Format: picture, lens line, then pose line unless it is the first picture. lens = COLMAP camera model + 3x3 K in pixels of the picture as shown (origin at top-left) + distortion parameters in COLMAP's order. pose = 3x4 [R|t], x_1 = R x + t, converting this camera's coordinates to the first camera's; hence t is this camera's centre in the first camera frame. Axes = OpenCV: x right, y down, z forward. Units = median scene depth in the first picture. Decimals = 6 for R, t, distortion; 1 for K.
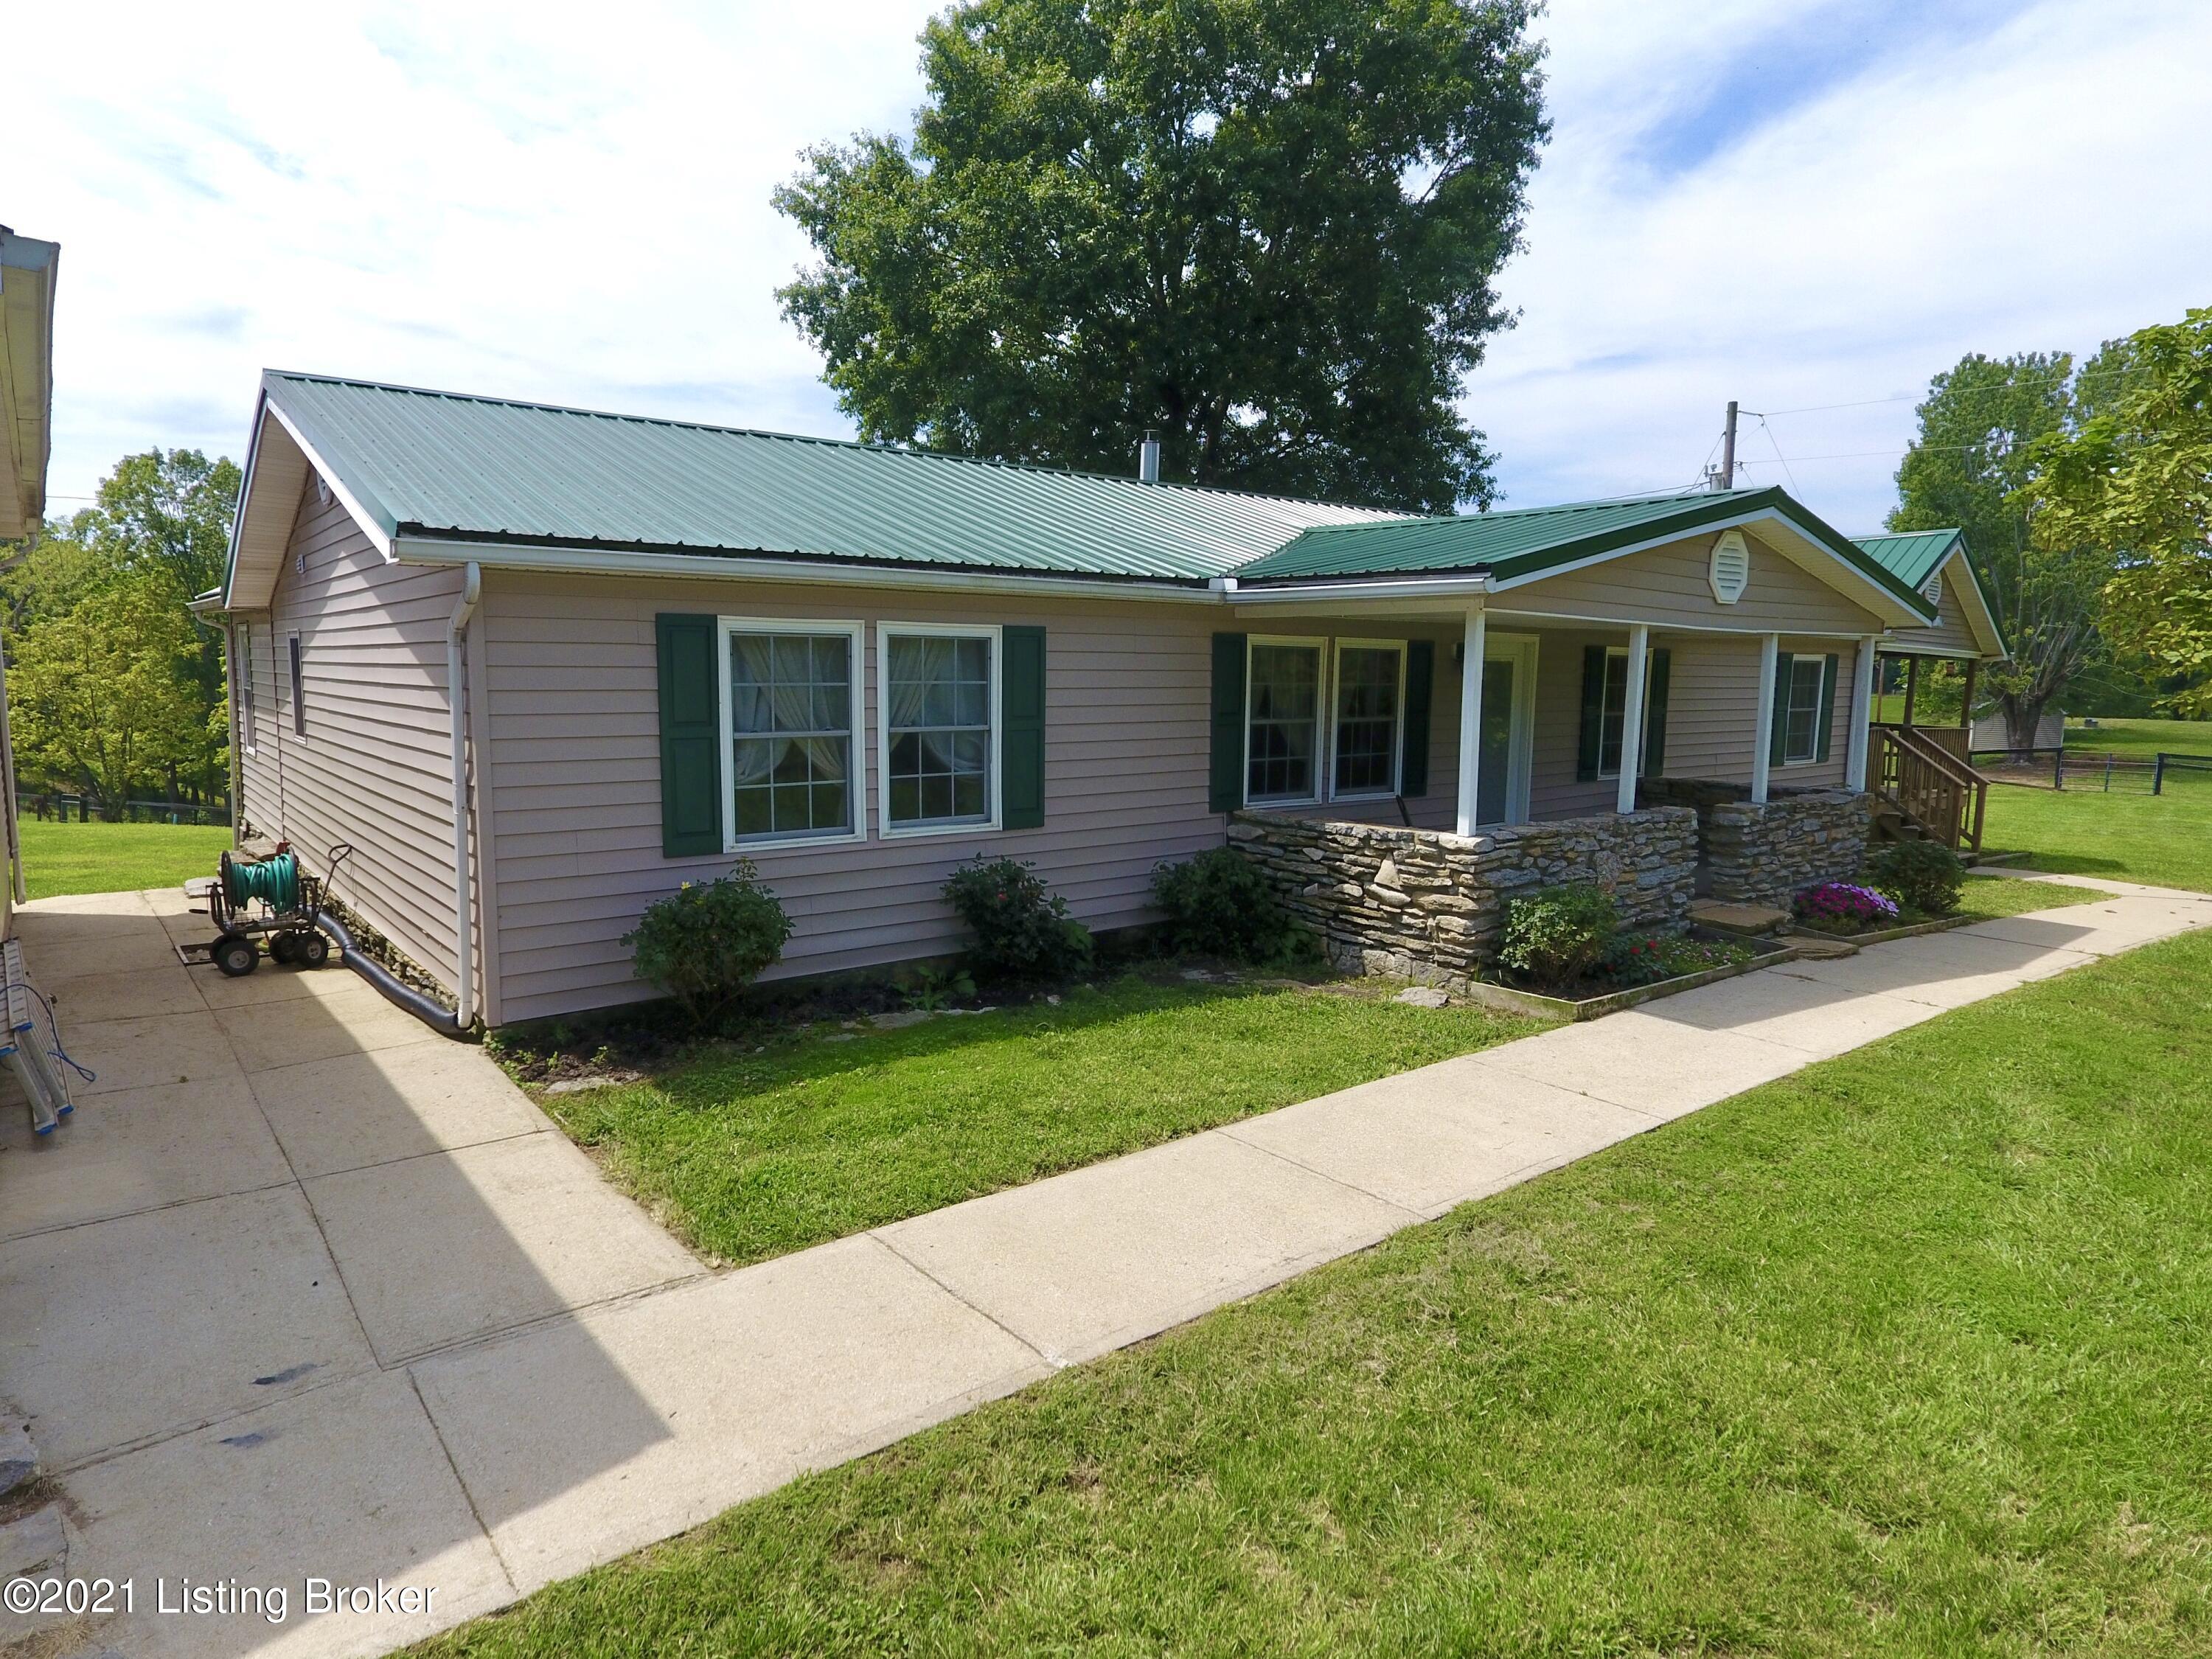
lens RADIAL K [[1289.3, 0, 1106.0], [0, 1289.3, 829.5], [0, 0, 1]] dist [-0.002030, -0.000418]
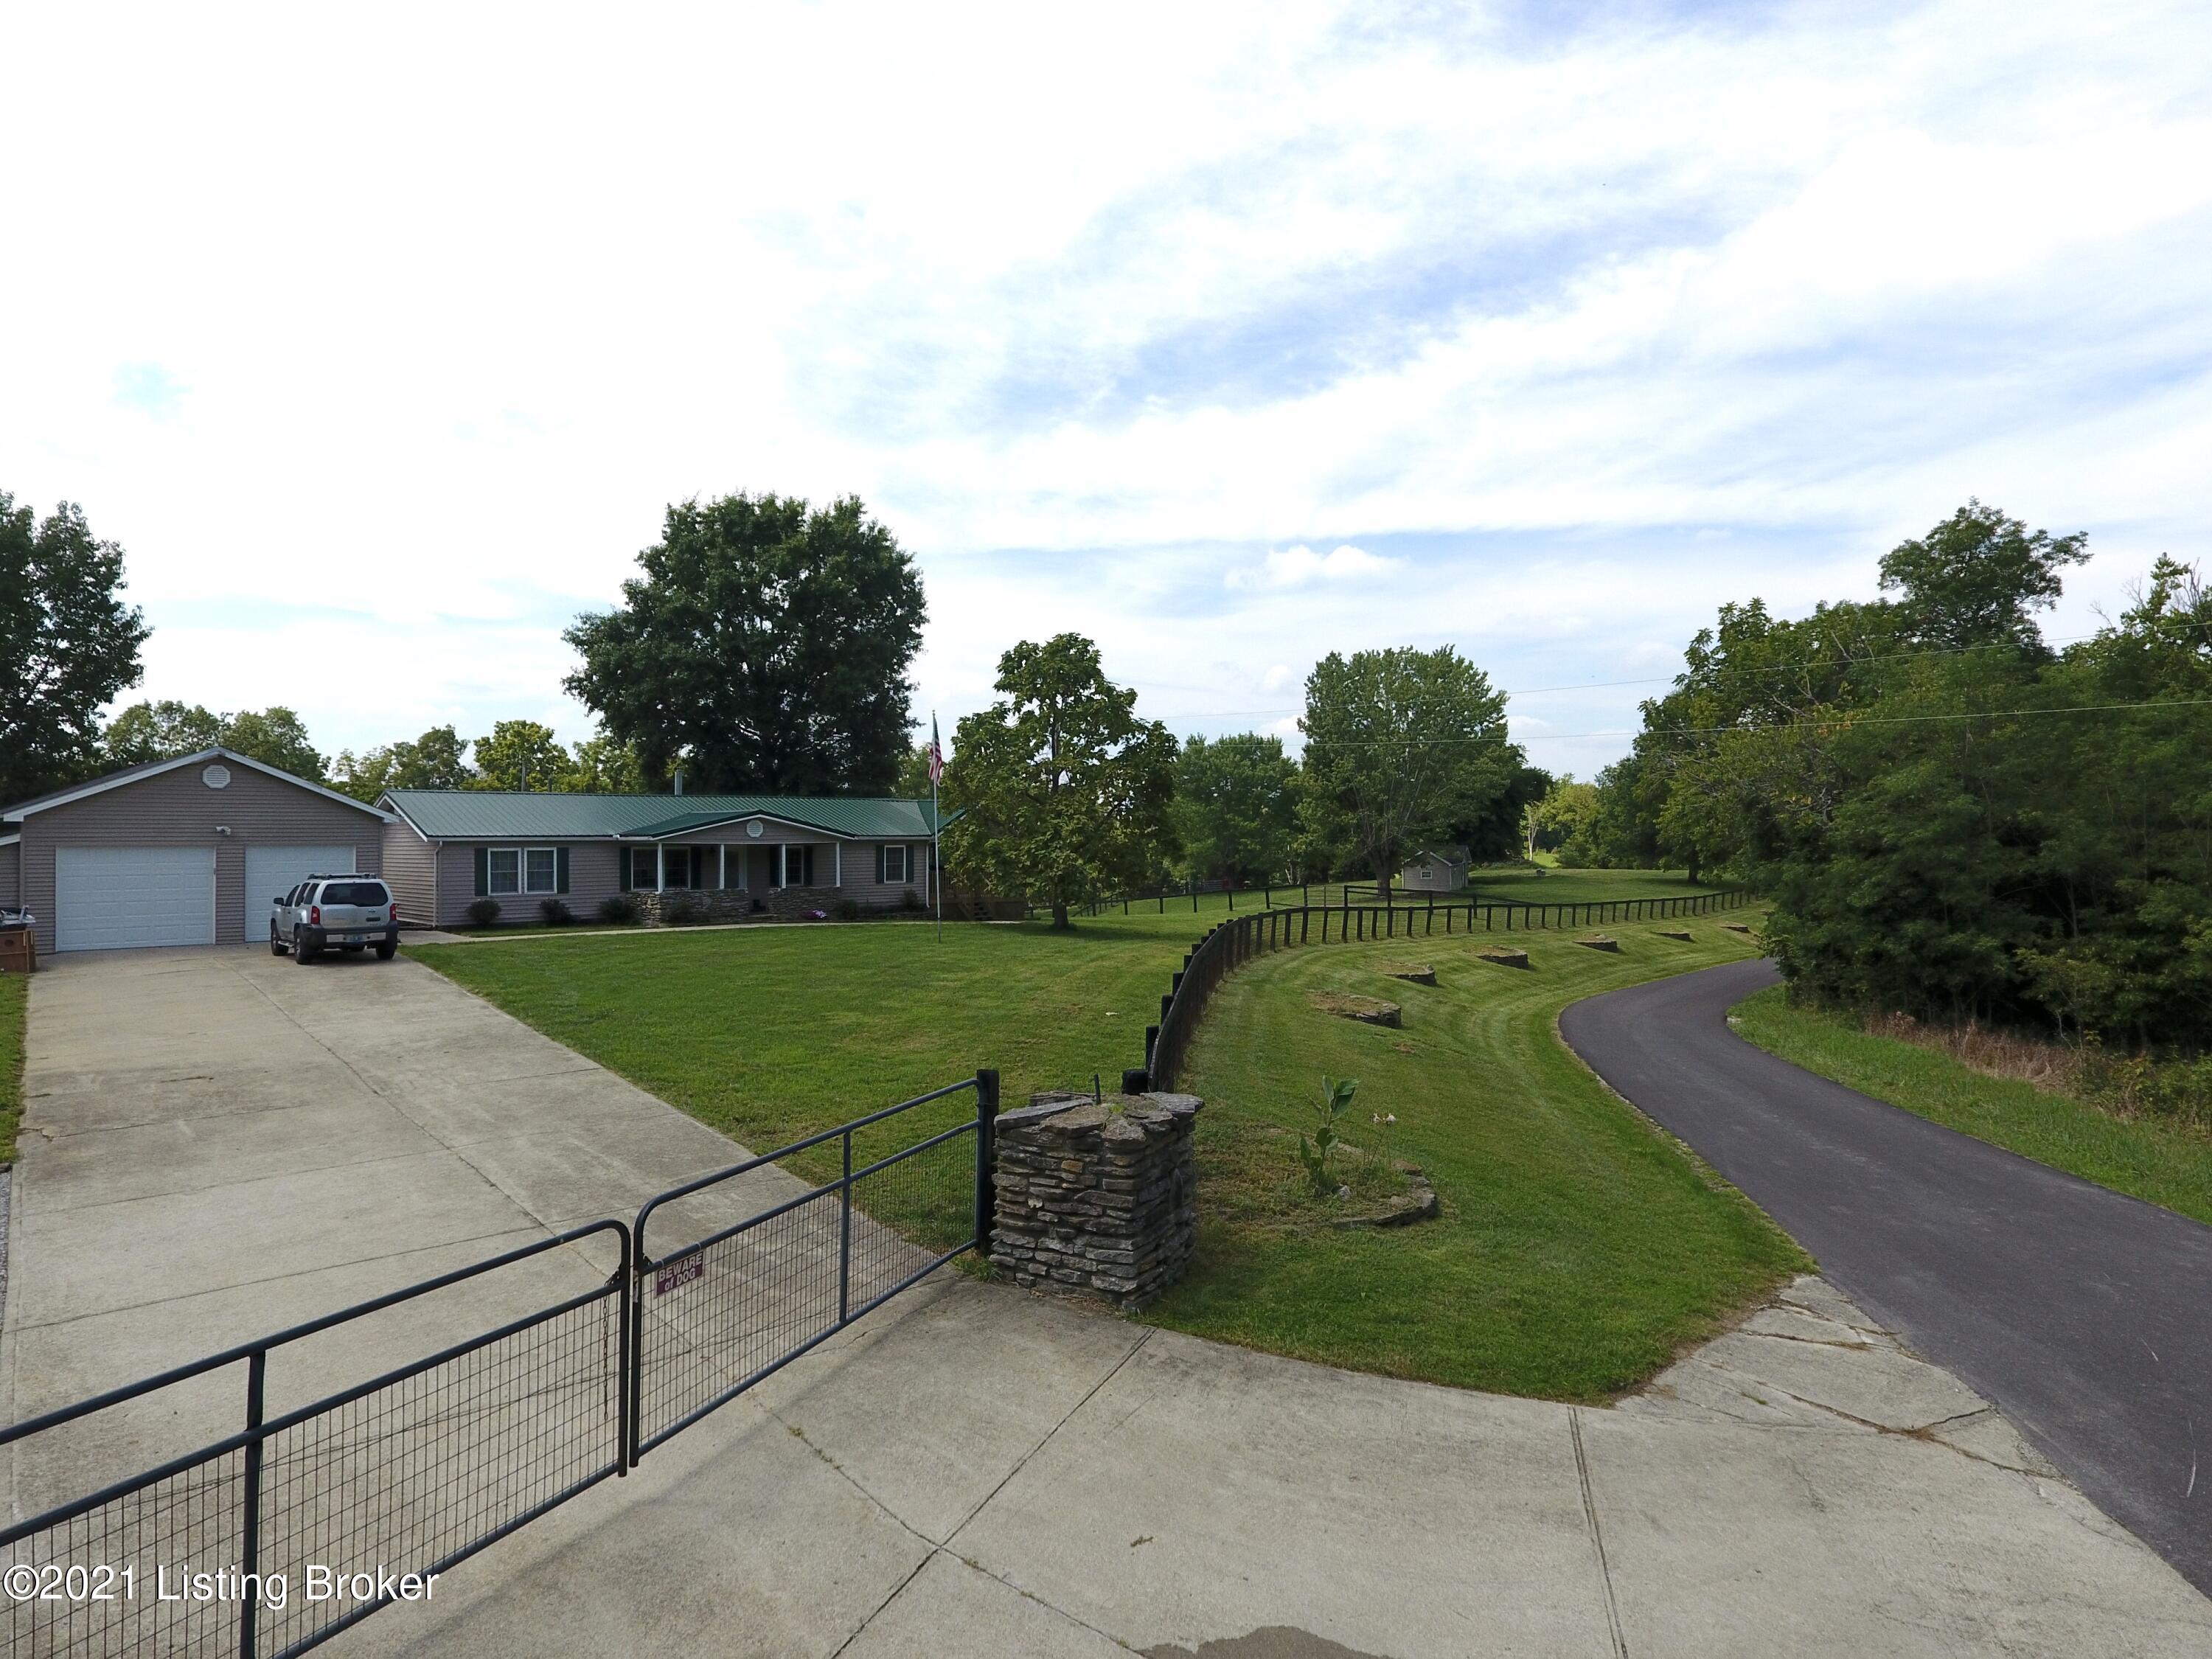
lens RADIAL K [[1318.4, 0, 1106.0], [0, 1318.4, 829.5], [0, 0, 1]] dist [-0.000922, -0.000175]
pose [[0.997493, -0.015469, 0.069047, 0.486578], [0.024606, 0.990742, -0.133508, 0.142330], [-0.066343, 0.134872, 0.988640, -1.180369]]
